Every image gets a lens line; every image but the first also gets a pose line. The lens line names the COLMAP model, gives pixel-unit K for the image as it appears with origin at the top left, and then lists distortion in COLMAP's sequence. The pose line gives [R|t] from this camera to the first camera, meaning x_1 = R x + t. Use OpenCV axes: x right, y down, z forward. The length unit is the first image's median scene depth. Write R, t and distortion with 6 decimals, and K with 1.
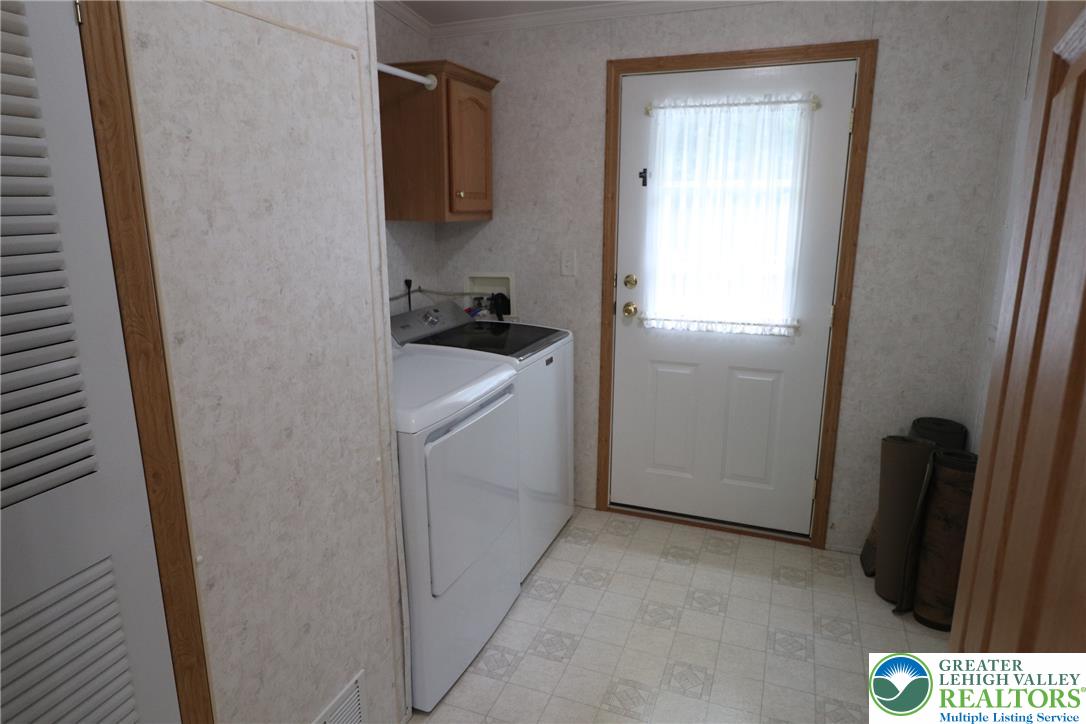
lens RADIAL K [[650.3, 0, 540.3], [0, 650.3, 356.2], [0, 0, 1]] dist [-0.006920, -0.004879]
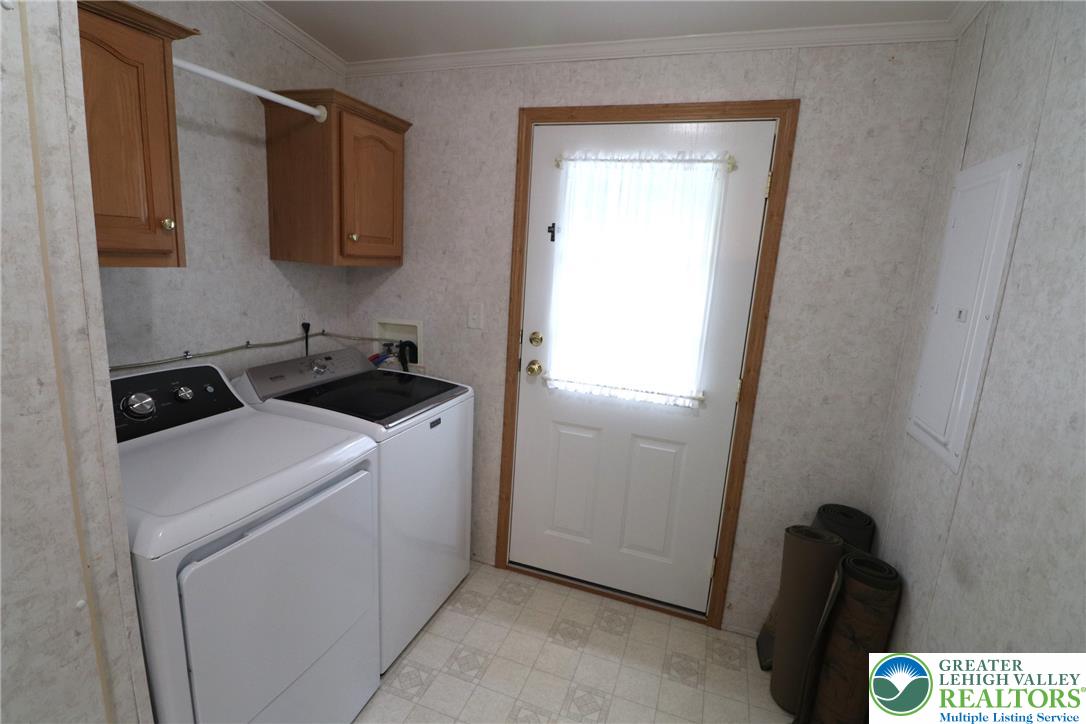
lens RADIAL K [[503.6, 0, 544.4], [0, 503.6, 360.6], [0, 0, 1]] dist [-0.009948, -0.008386]
pose [[0.997460, 0.054279, 0.046113, 0.129442], [-0.053174, 0.998276, -0.024867, -0.070807], [-0.047383, 0.022352, 0.998627, 0.278663]]
